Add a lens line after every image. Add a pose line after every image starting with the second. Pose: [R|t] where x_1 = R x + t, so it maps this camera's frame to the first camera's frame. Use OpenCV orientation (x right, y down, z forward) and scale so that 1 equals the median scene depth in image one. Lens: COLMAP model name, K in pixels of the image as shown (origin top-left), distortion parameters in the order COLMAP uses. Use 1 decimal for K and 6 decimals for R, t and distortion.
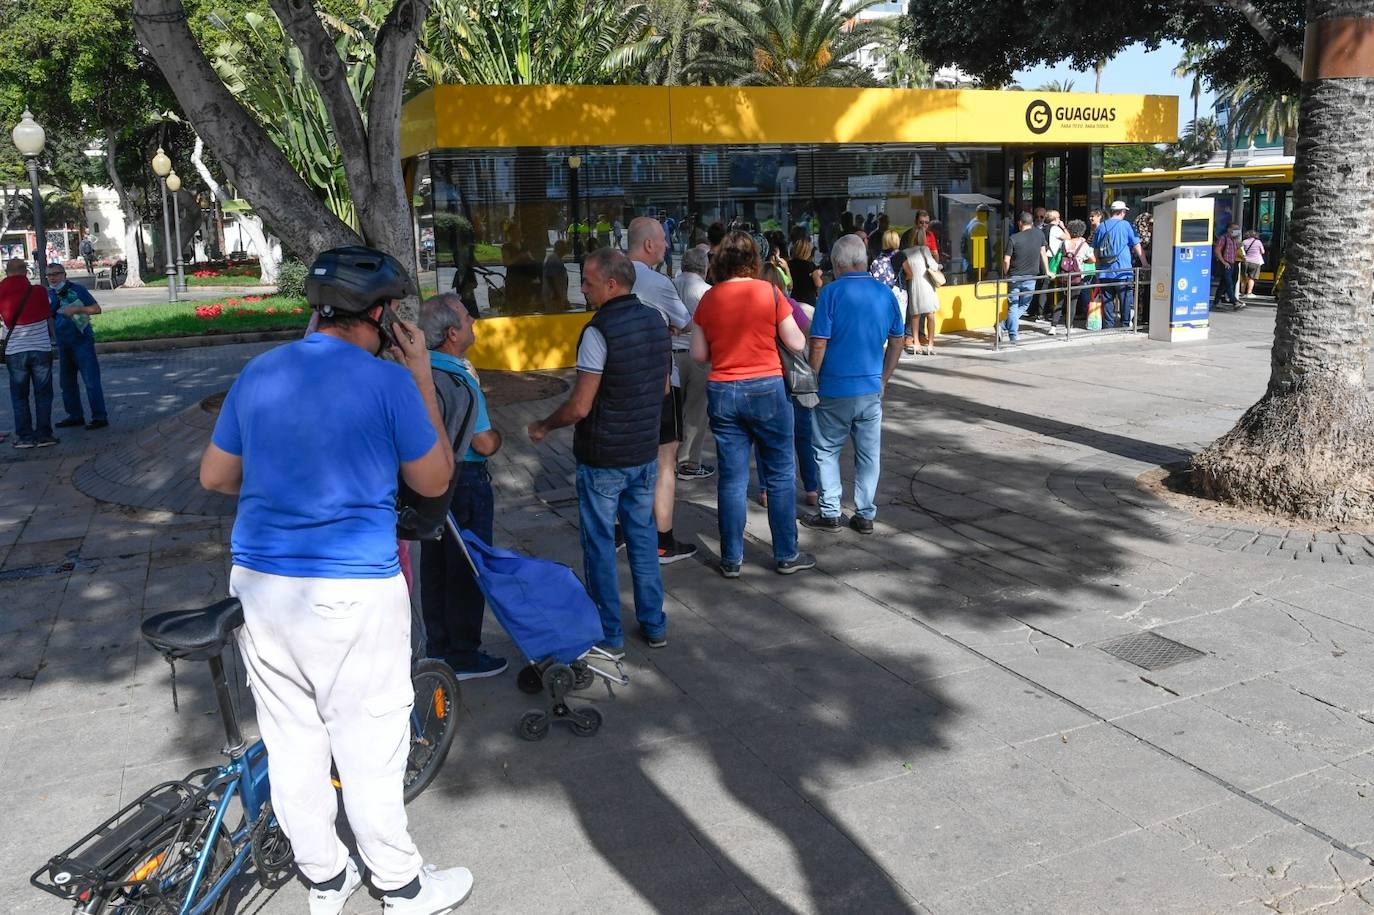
lens RADIAL K [[1154.8, 0, 697.1], [0, 1154.8, 389.7], [0, 0, 1]] dist [-0.015288, -0.005352]
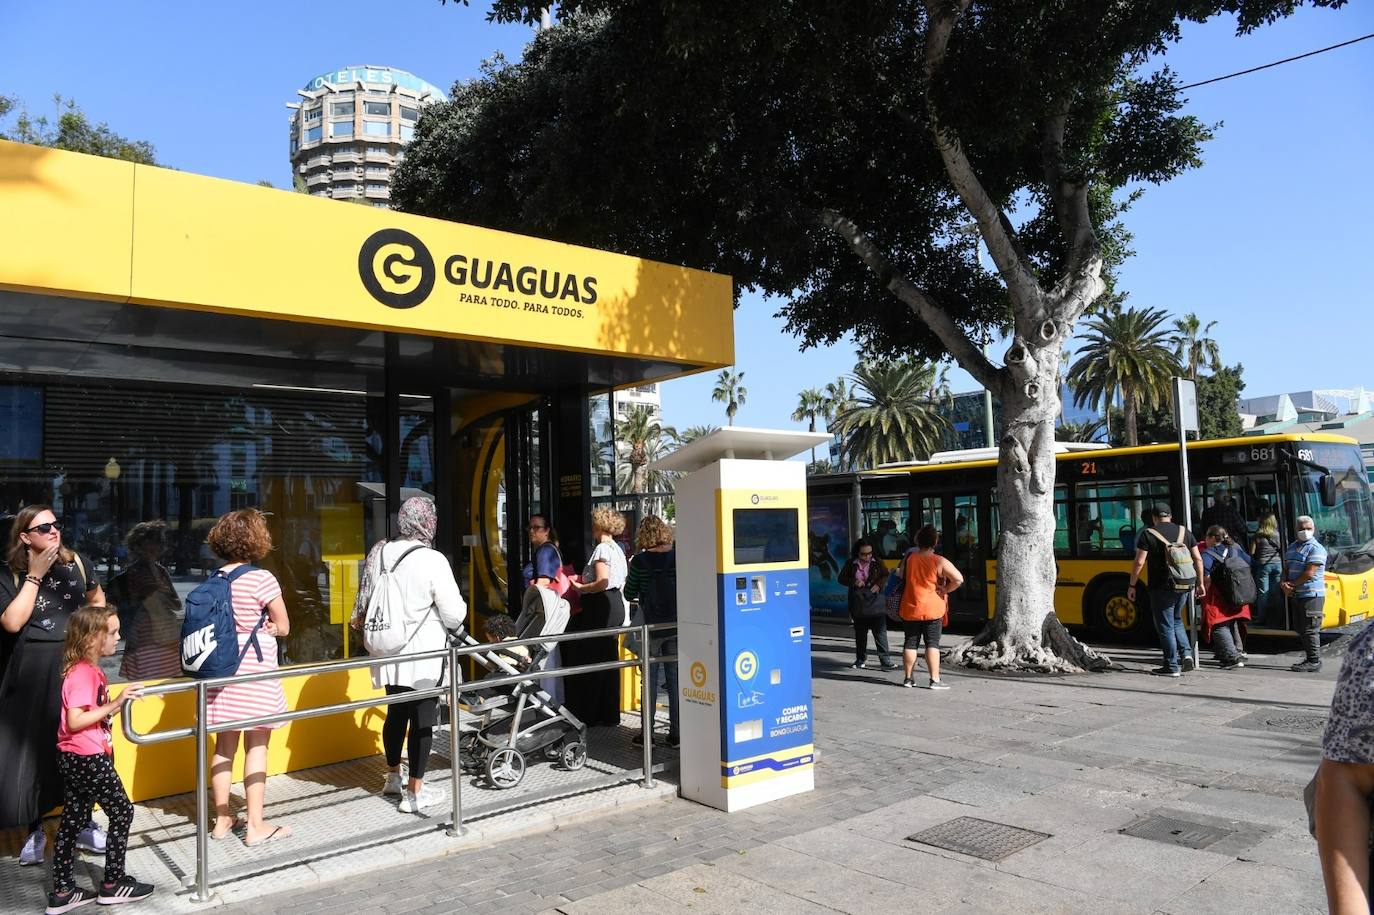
lens RADIAL K [[953.2, 0, 668.2], [0, 953.2, 459.3], [0, 0, 1]] dist [-0.064801, 0.002261]
pose [[0.970647, 0.017564, 0.239866, 0.520532], [0.038819, 0.972812, -0.228320, -0.144875], [-0.237354, 0.230930, 0.943575, 1.117689]]
